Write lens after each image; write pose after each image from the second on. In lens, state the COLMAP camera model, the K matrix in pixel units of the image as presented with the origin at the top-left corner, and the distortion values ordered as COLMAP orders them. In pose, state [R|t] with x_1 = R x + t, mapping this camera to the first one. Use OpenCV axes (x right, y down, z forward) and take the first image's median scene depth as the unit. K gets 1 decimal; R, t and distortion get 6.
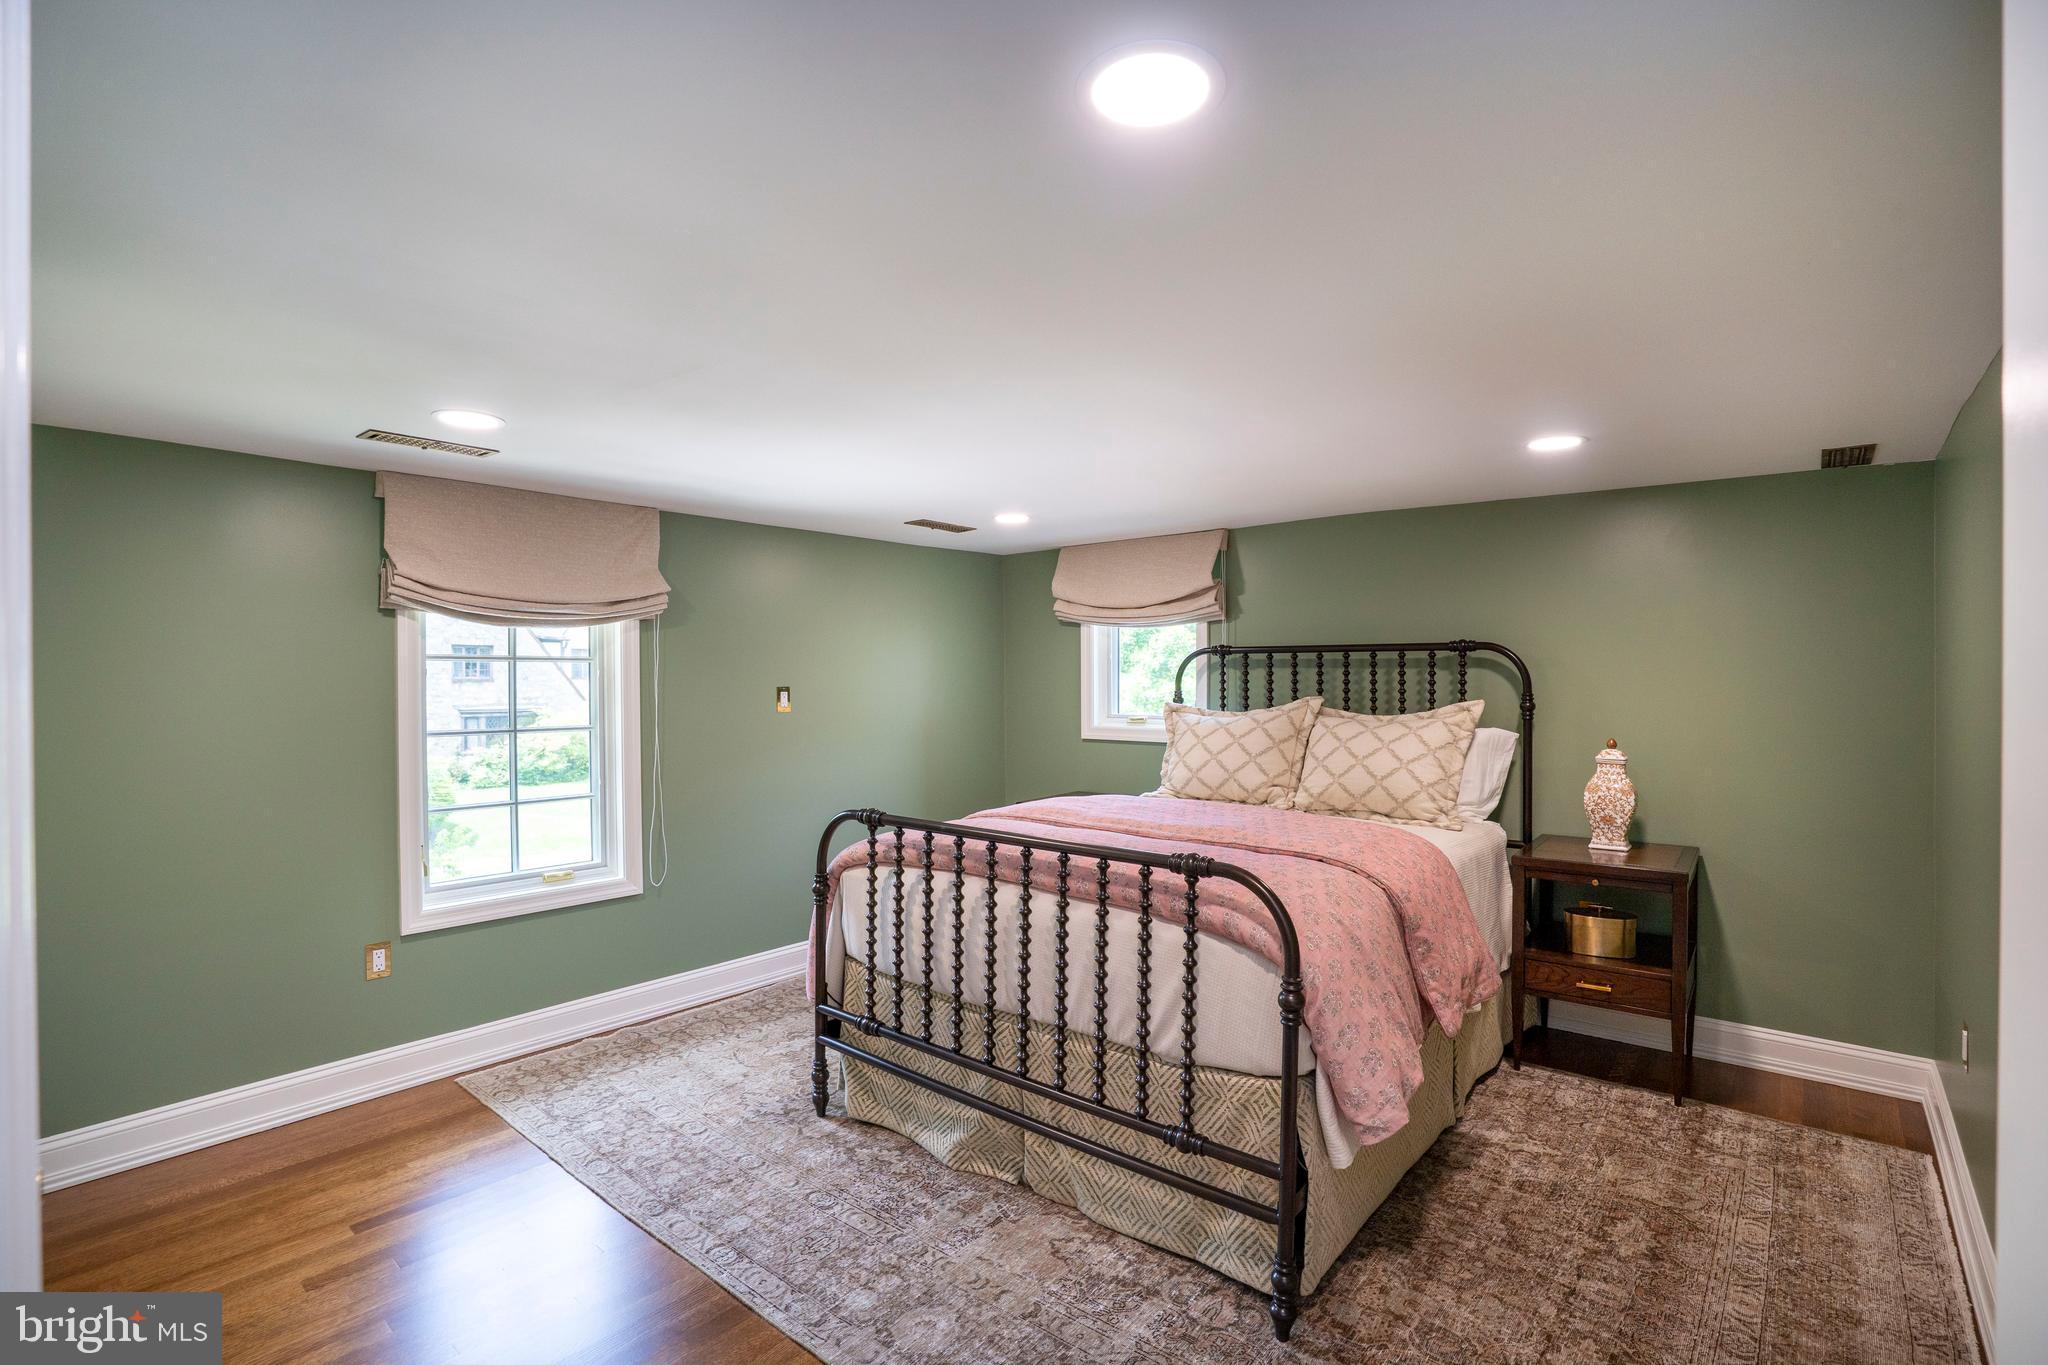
lens RADIAL K [[942.2, 0, 1027.4], [0, 942.2, 677.5], [0, 0, 1]] dist [-0.041609, 0.000571]
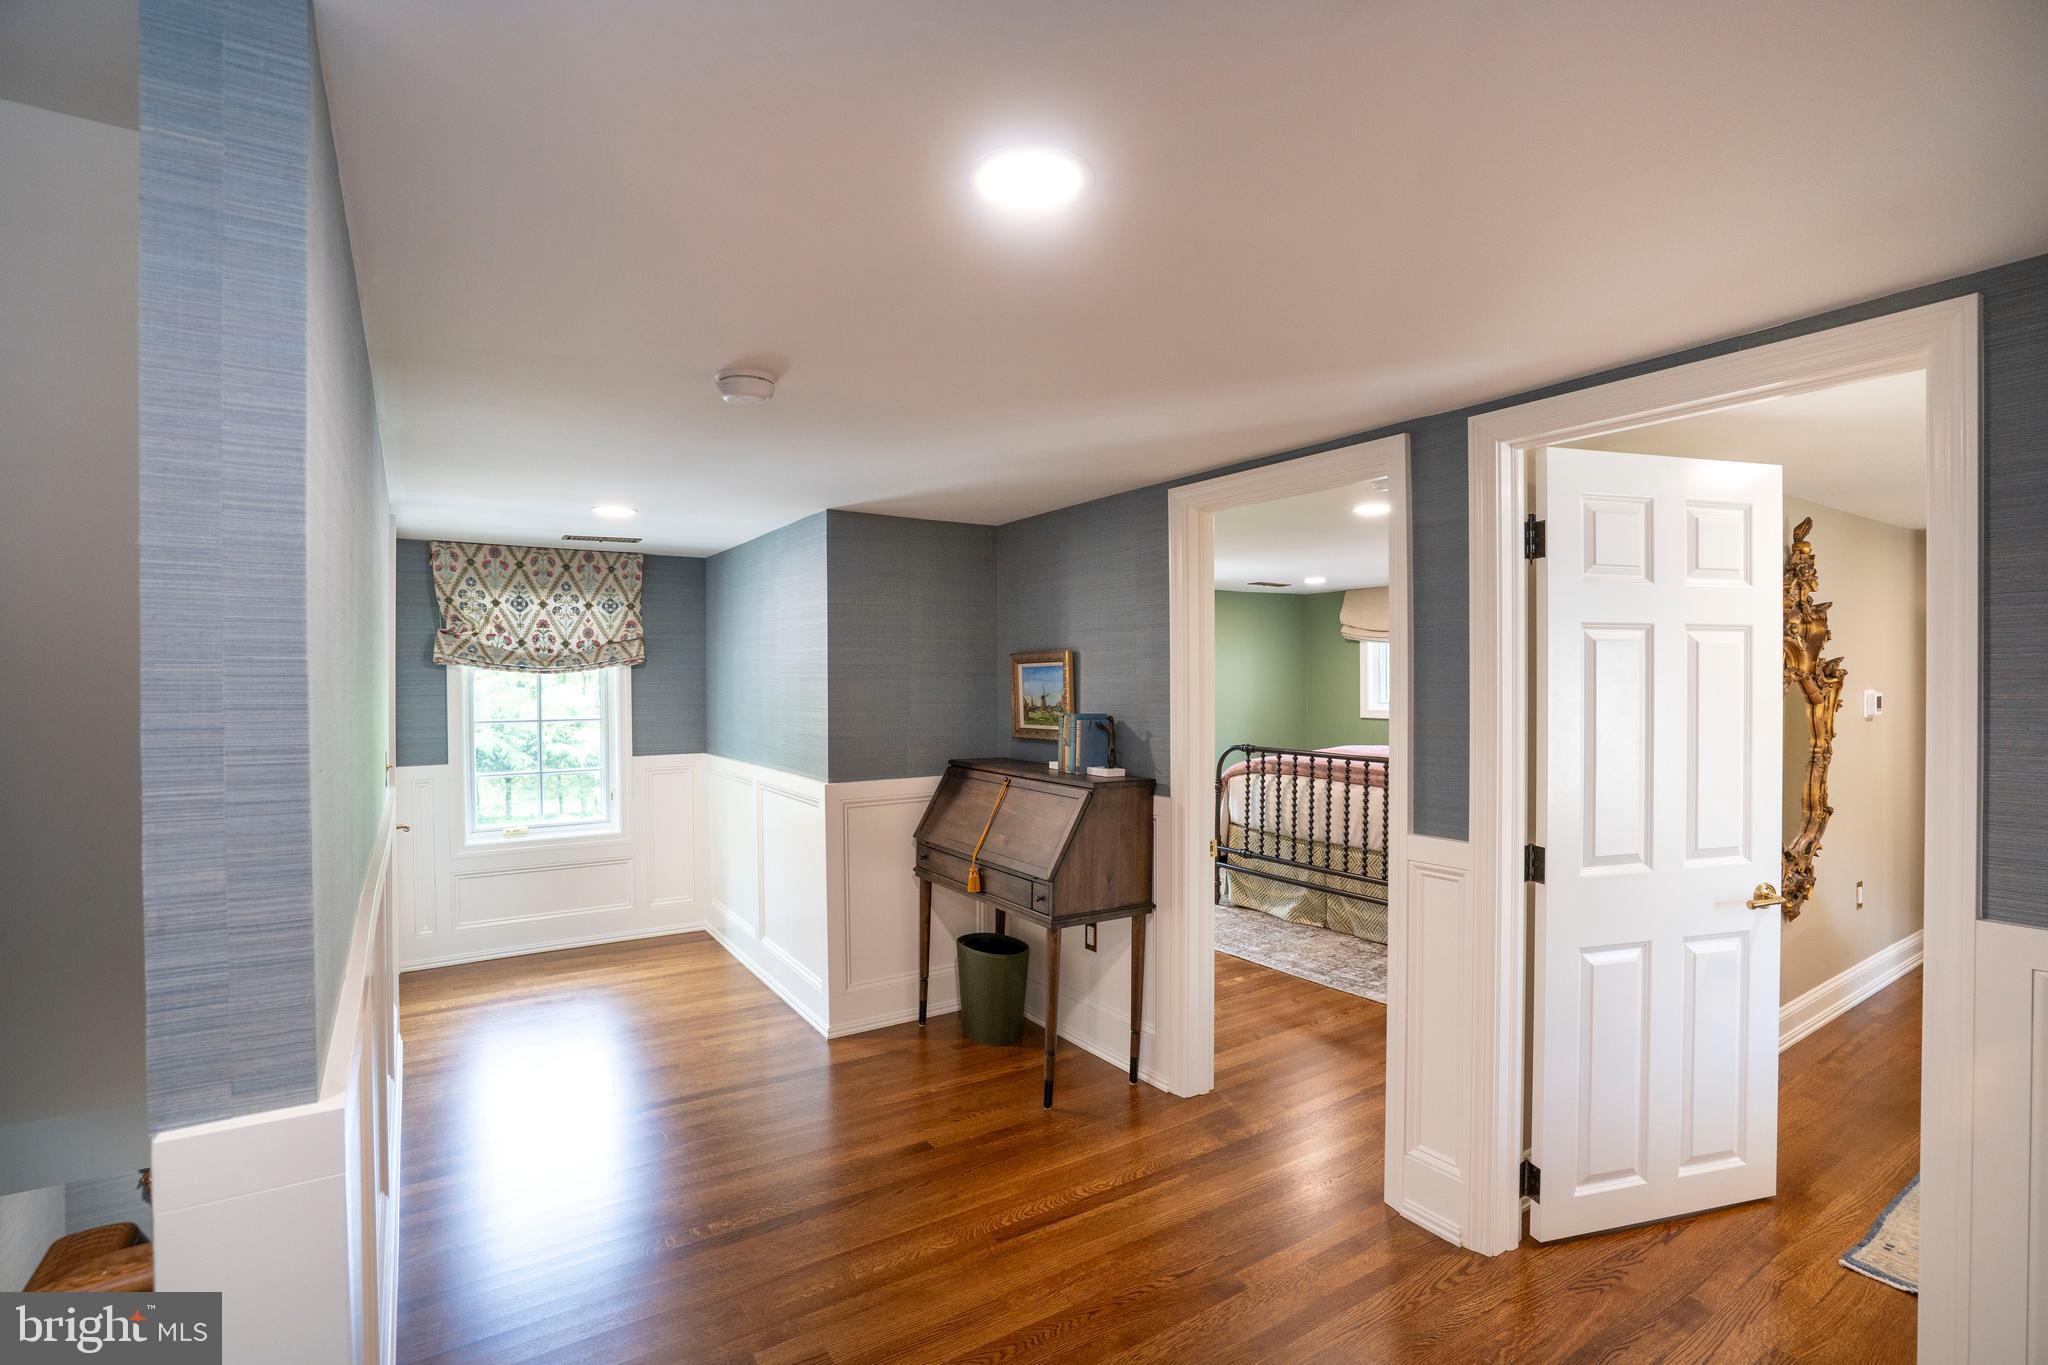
lens RADIAL K [[942.2, 0, 1035.7], [0, 942.2, 684.0], [0, 0, 1]] dist [-0.041609, 0.000571]
pose [[0.960144, 0.001538, -0.279503, -0.039420], [0.001996, 0.999922, 0.012357, -0.015373], [0.279500, -0.012422, 0.960065, -1.045536]]
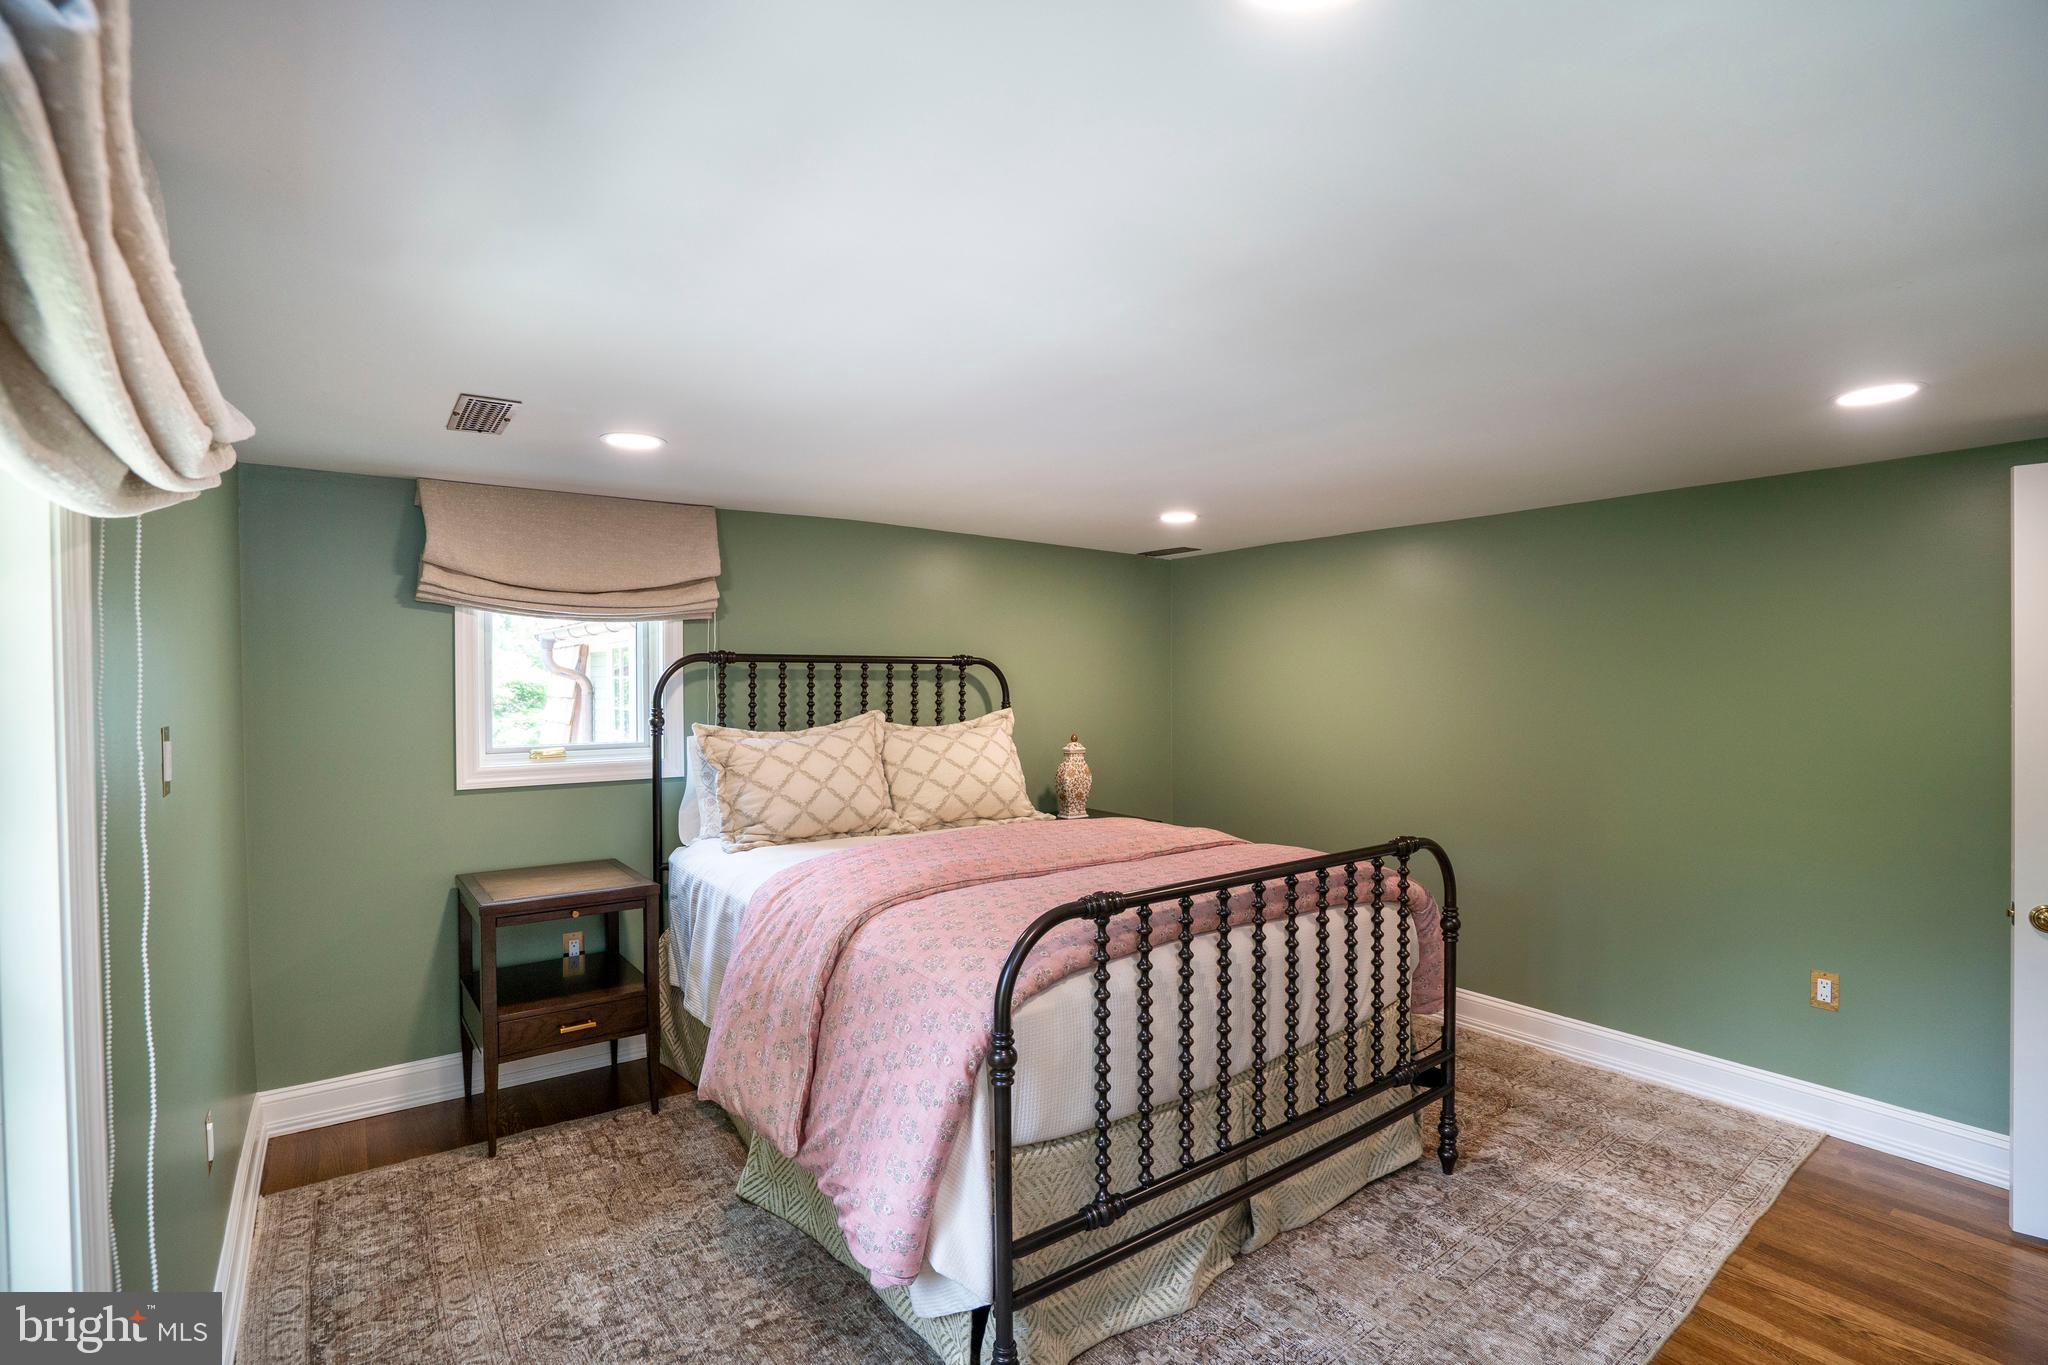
lens RADIAL K [[942.2, 0, 1025.2], [0, 942.2, 694.5], [0, 0, 1]] dist [-0.041609, 0.000571]
pose [[0.223761, -0.008115, 0.974610, -0.823975], [0.006268, 0.999957, 0.006887, -0.001445], [-0.974624, 0.004568, 0.223802, 0.904925]]
